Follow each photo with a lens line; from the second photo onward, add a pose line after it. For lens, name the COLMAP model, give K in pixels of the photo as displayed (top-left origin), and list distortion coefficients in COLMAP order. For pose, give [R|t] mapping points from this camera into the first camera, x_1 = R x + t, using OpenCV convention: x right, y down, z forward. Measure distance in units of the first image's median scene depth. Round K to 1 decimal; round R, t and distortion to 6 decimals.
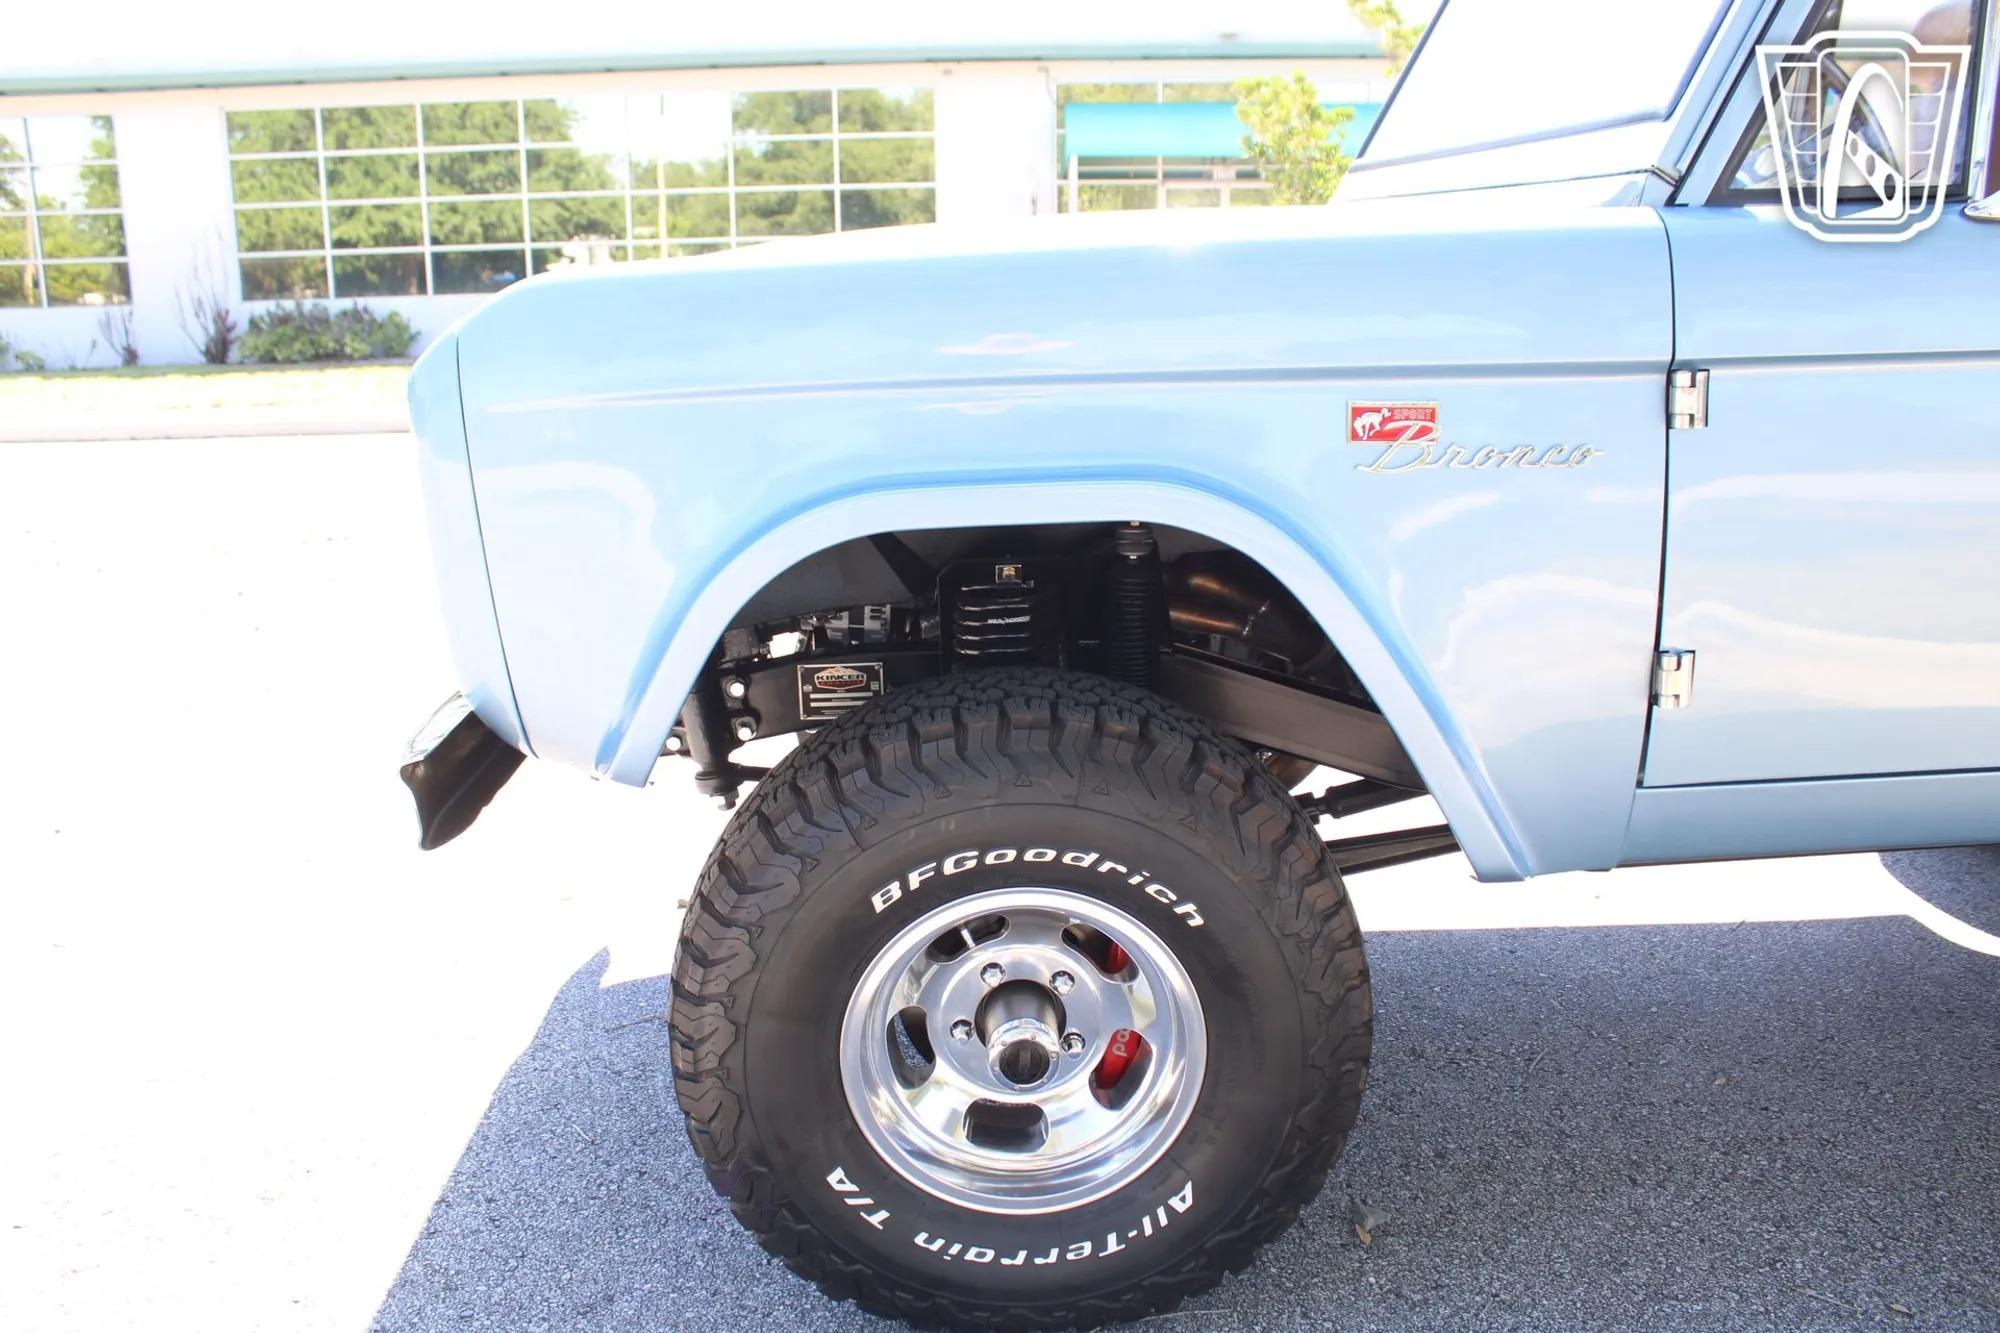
lens RADIAL K [[1667.3, 0, 1000.0], [0, 1667.3, 666.5], [0, 0, 1]] dist [-0.175890, 0.185669]
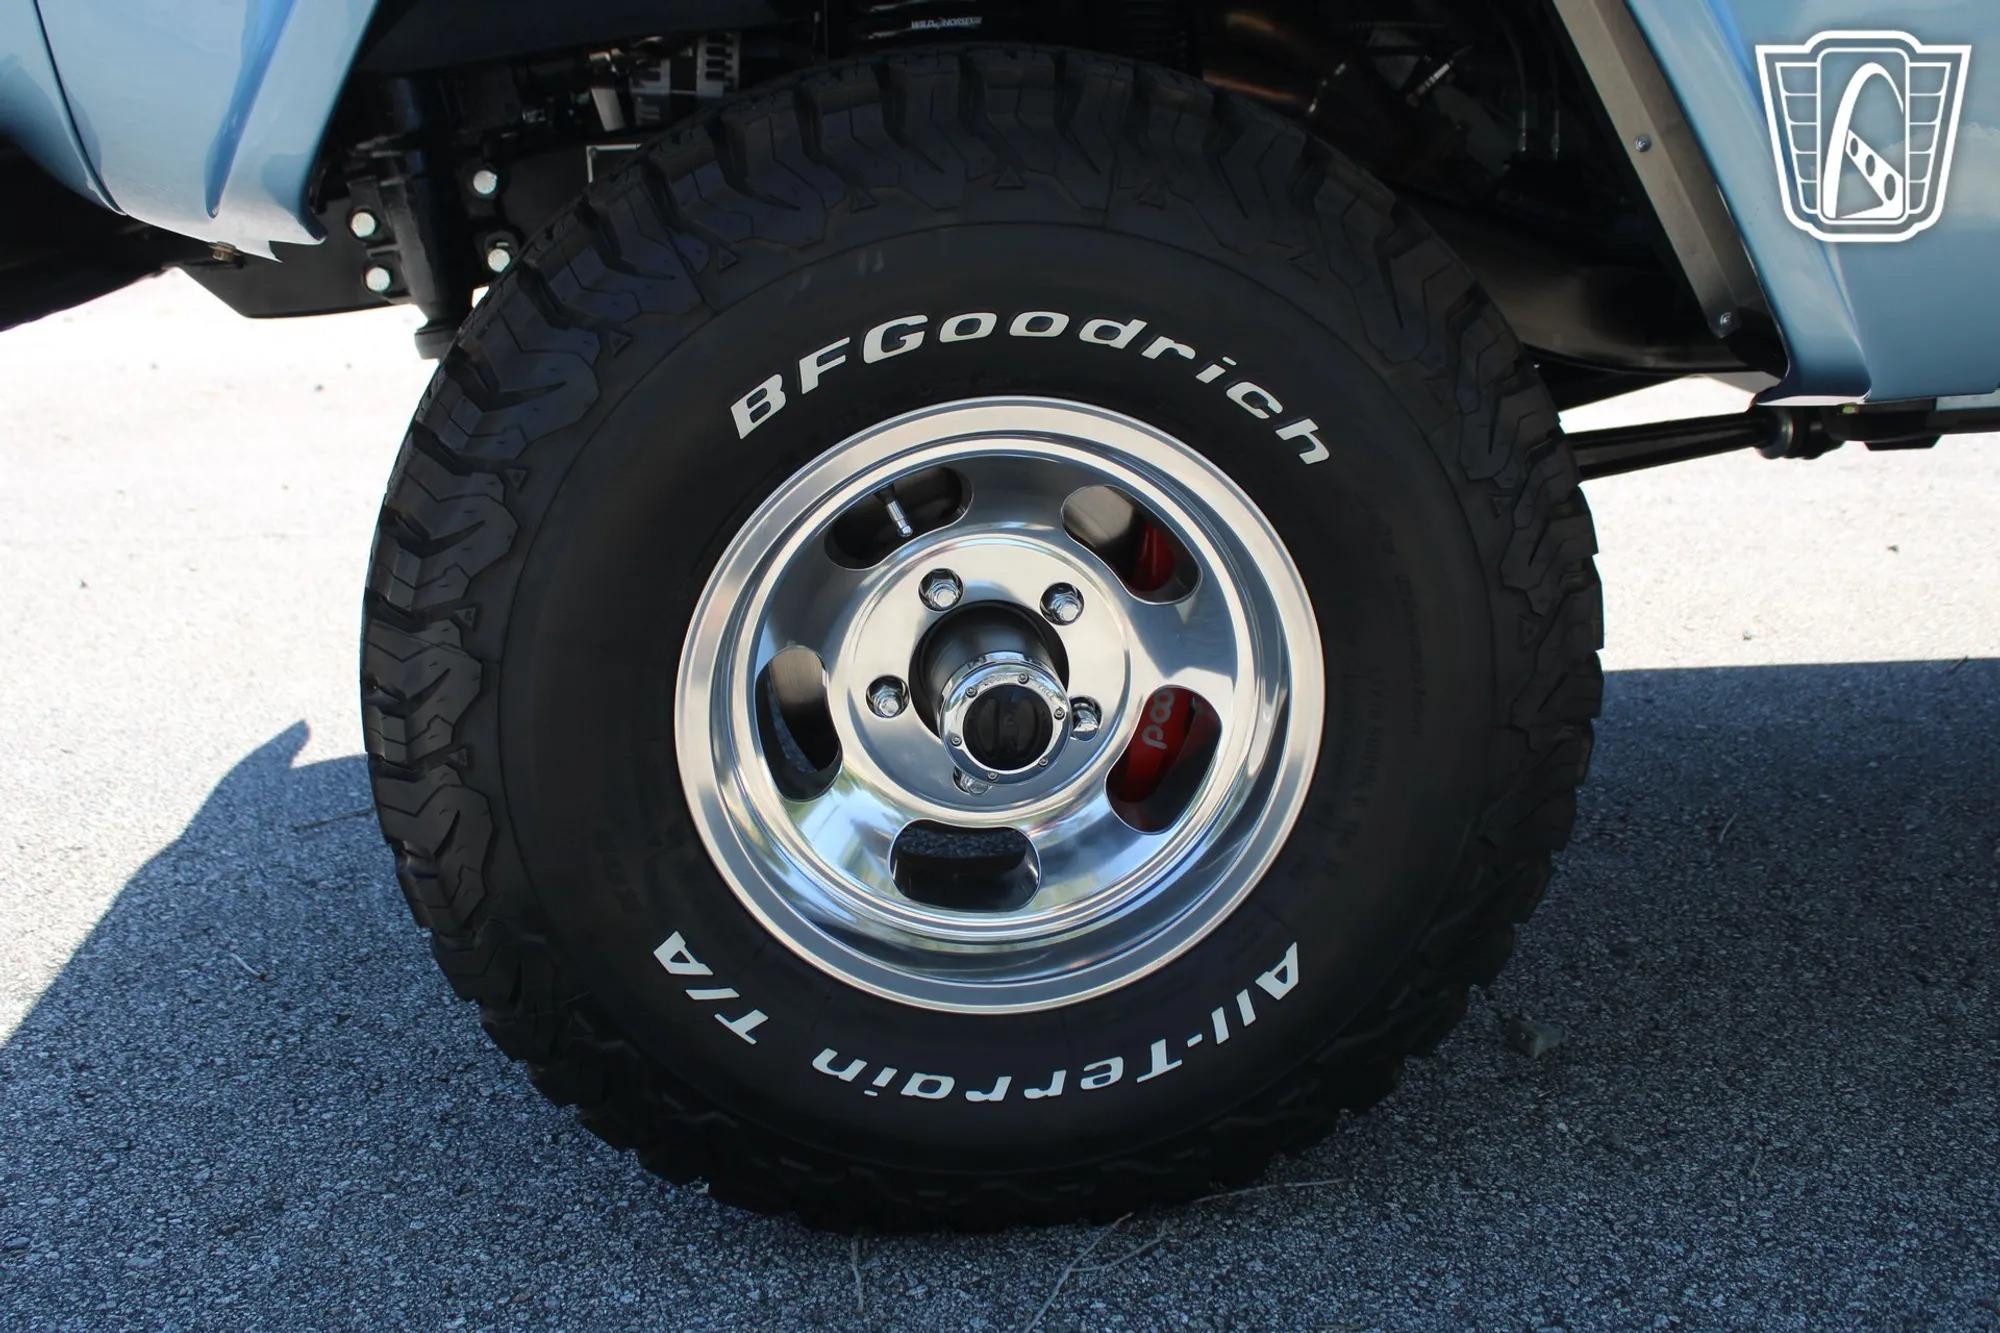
lens RADIAL K [[1975.5, 0, 1000.0], [0, 1975.5, 666.5], [0, 0, 1]] dist [-0.150154, 0.192483]
pose [[0.996188, -0.017248, 0.085513, -0.042745], [0.012990, 0.998659, 0.050105, 0.178709], [-0.086262, -0.048803, 0.995076, 0.324525]]
